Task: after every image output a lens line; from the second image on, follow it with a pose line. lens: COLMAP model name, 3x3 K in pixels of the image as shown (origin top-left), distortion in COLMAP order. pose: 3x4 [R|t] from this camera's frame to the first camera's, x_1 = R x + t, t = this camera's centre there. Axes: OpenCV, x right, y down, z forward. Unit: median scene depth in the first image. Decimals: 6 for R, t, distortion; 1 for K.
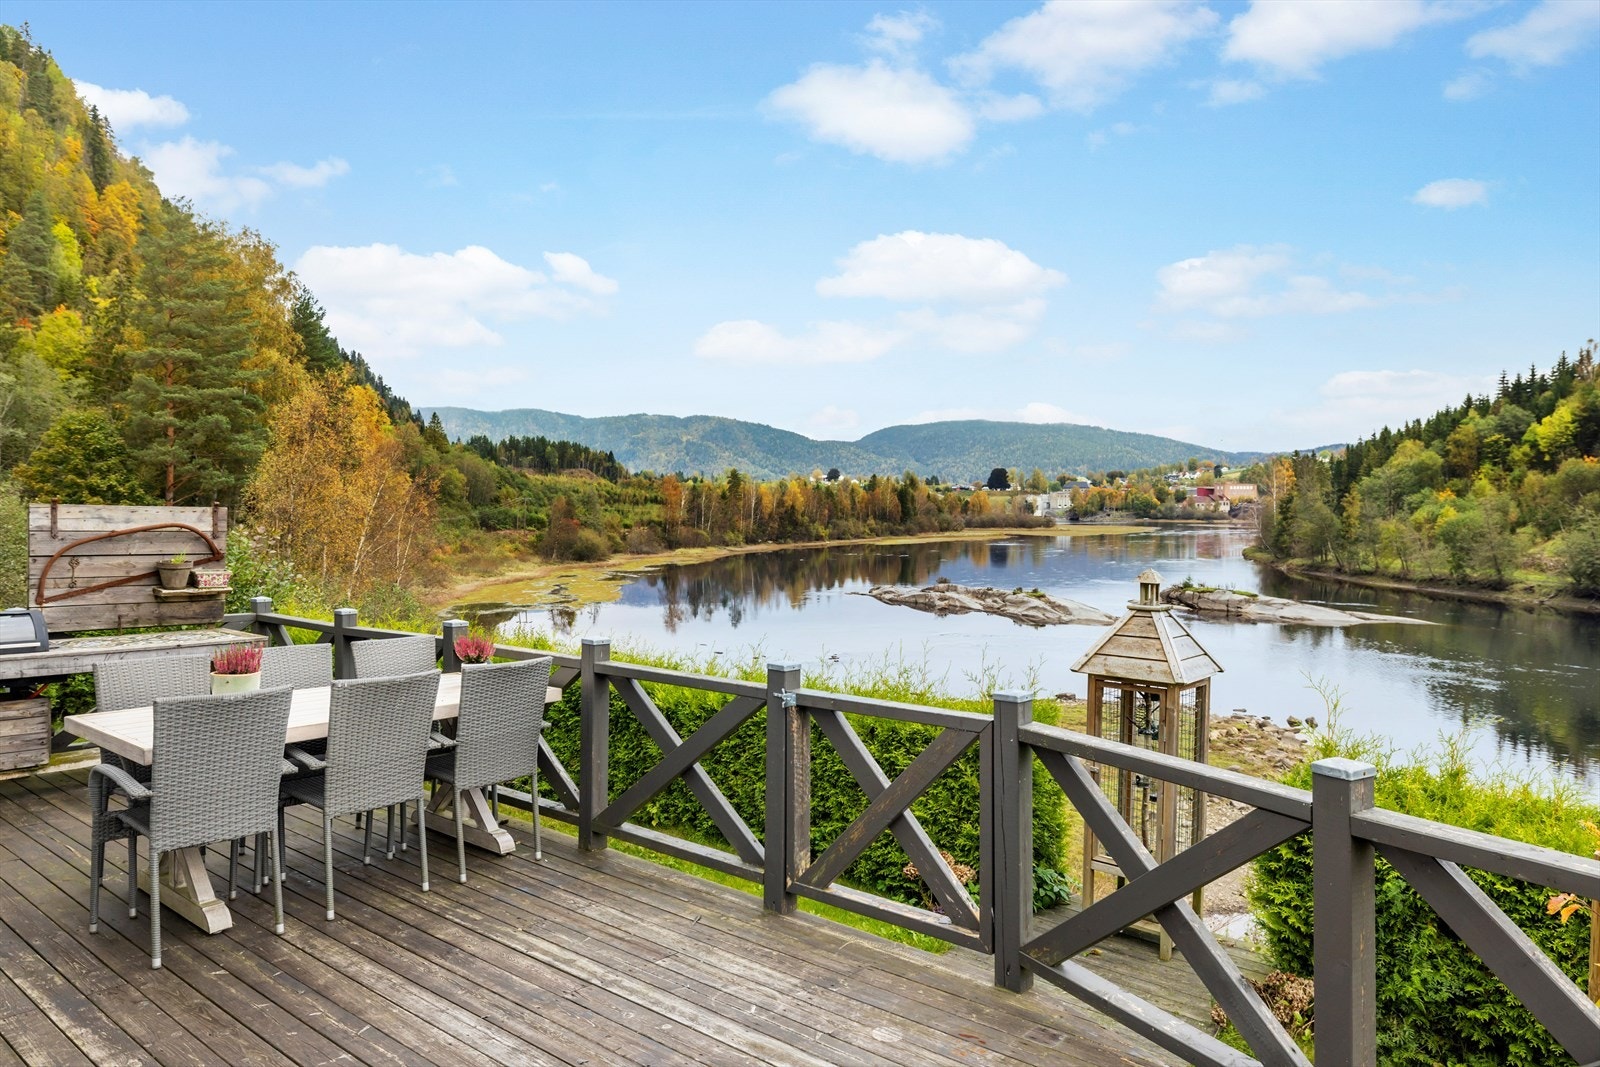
lens RADIAL K [[1051.5, 0, 800.8], [0, 1051.5, 516.7], [0, 0, 1]] dist [0.007584, 0.000834]
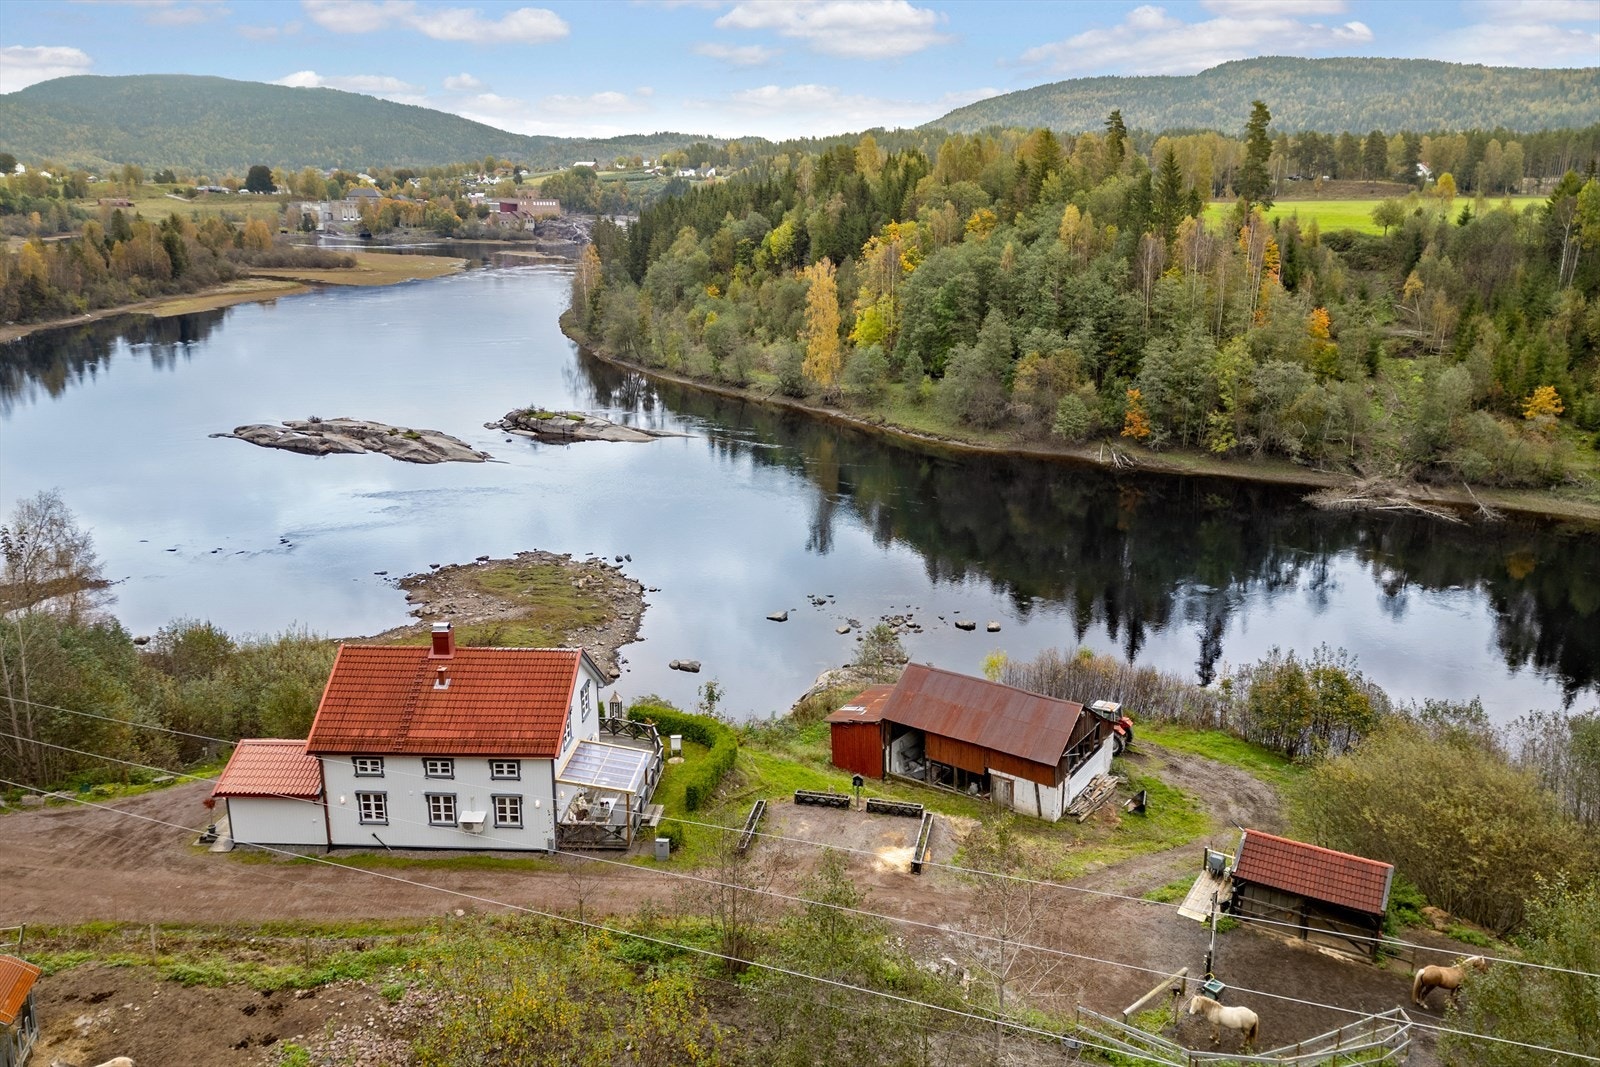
lens RADIAL K [[1138.0, 0, 824.0], [0, 1138.0, 556.0], [0, 0, 1]] dist [0.071018, -0.061610]
pose [[0.809999, -0.172849, 0.560379, -0.050911], [0.004485, 0.957374, 0.288818, -0.056573], [-0.586414, -0.231429, 0.776247, -0.107838]]
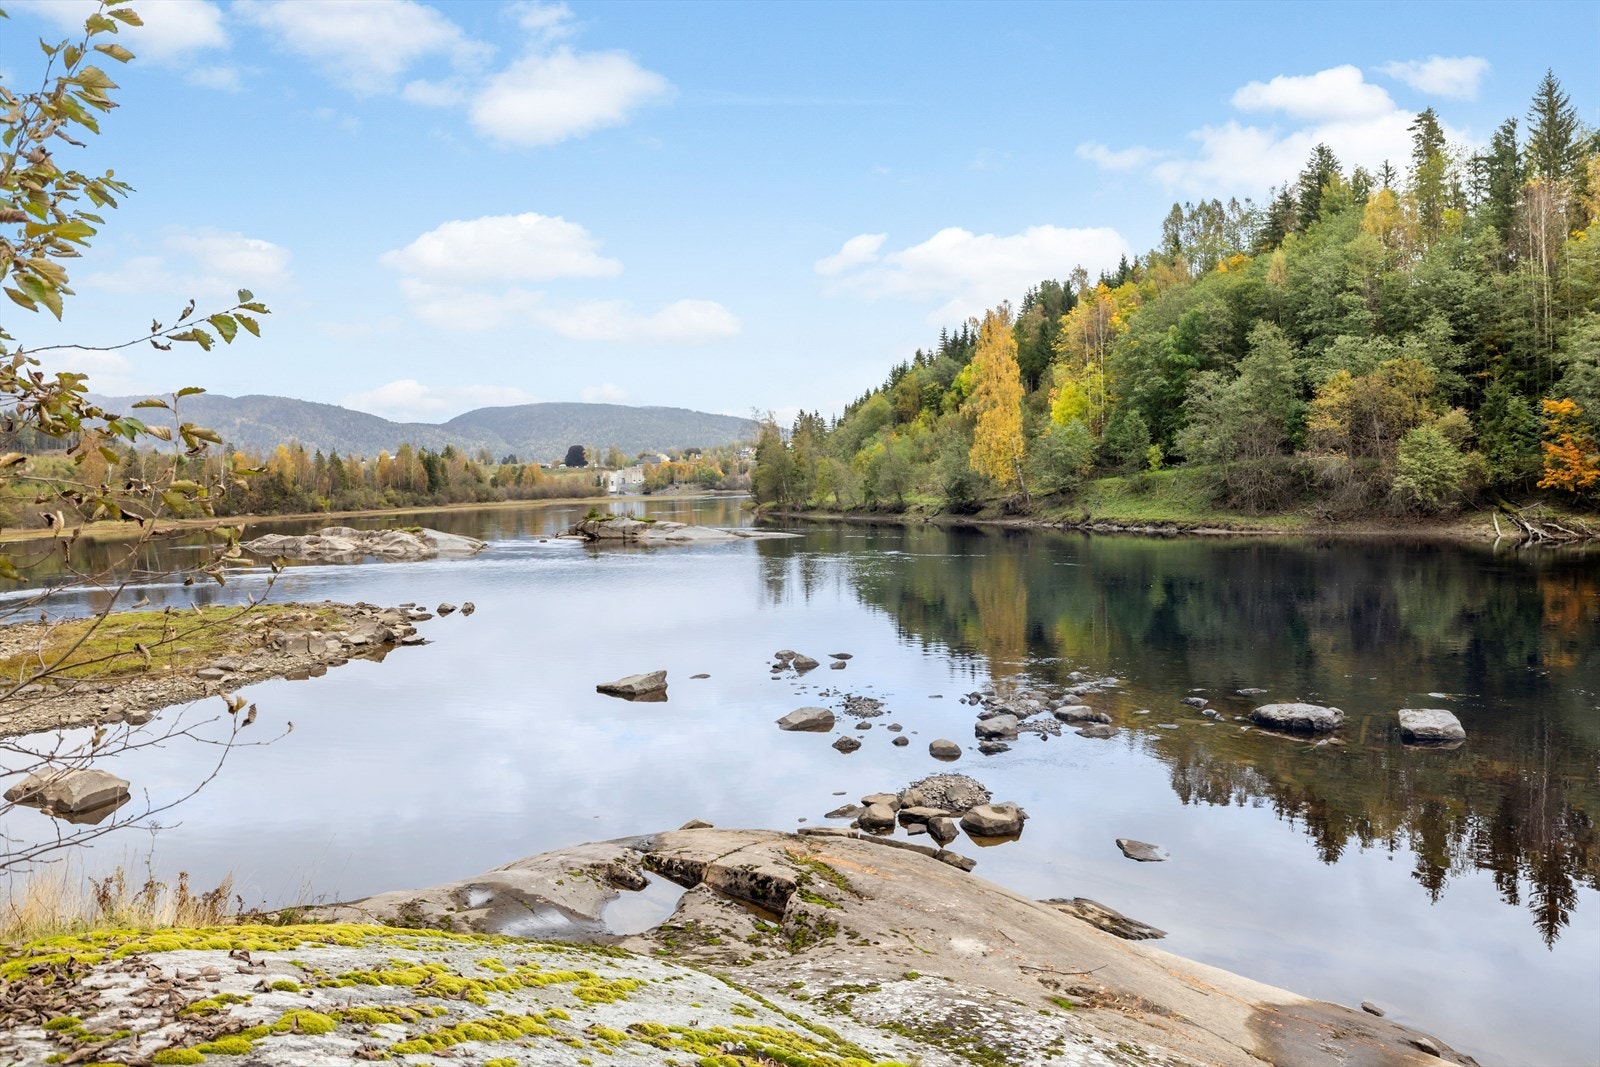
lens RADIAL K [[1051.5, 0, 800.8], [0, 1051.5, 516.7], [0, 0, 1]] dist [0.007584, 0.000834]
pose [[0.927803, -0.032607, 0.371643, 0.065064], [0.026045, 0.999404, 0.022663, 0.017069], [-0.372160, -0.011348, 0.928099, 0.021538]]
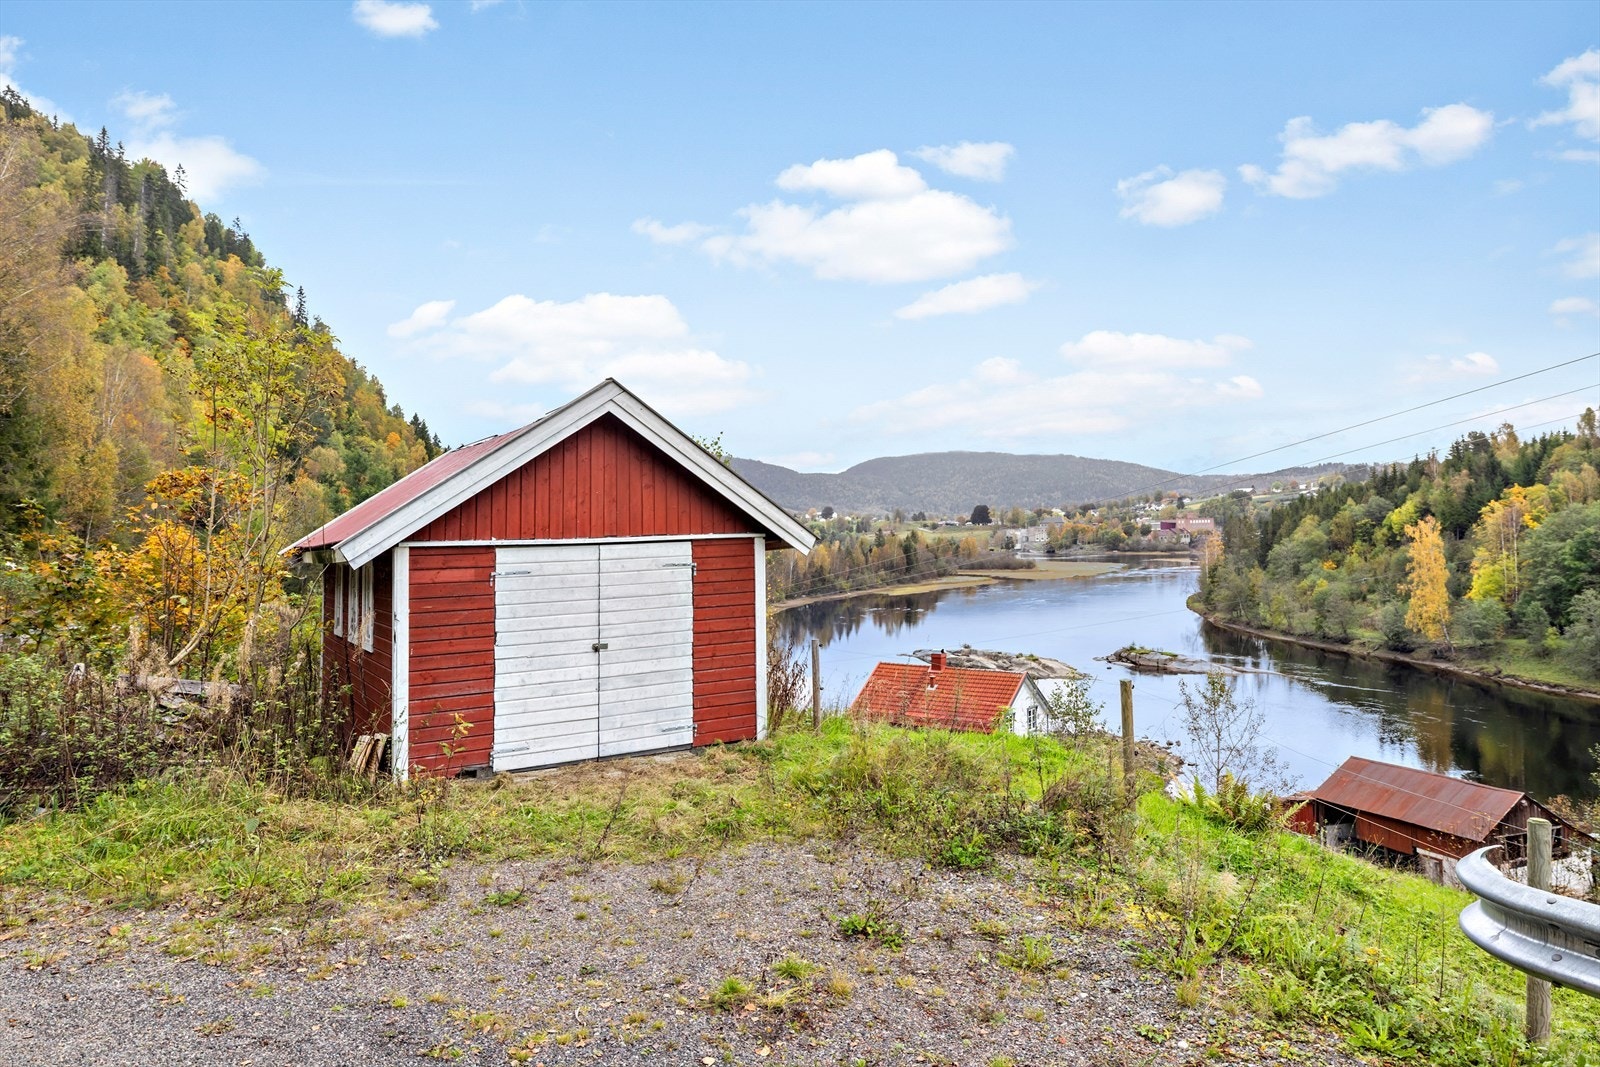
lens RADIAL K [[993.4, 0, 800.0], [0, 993.4, 533.5], [0, 0, 1]] dist [0.031957, -0.015906]
pose [[0.999632, -0.025837, 0.008314, -0.039208], [0.025946, 0.999576, -0.013220, -0.031613], [-0.007969, 0.013431, 0.999878, -0.144555]]
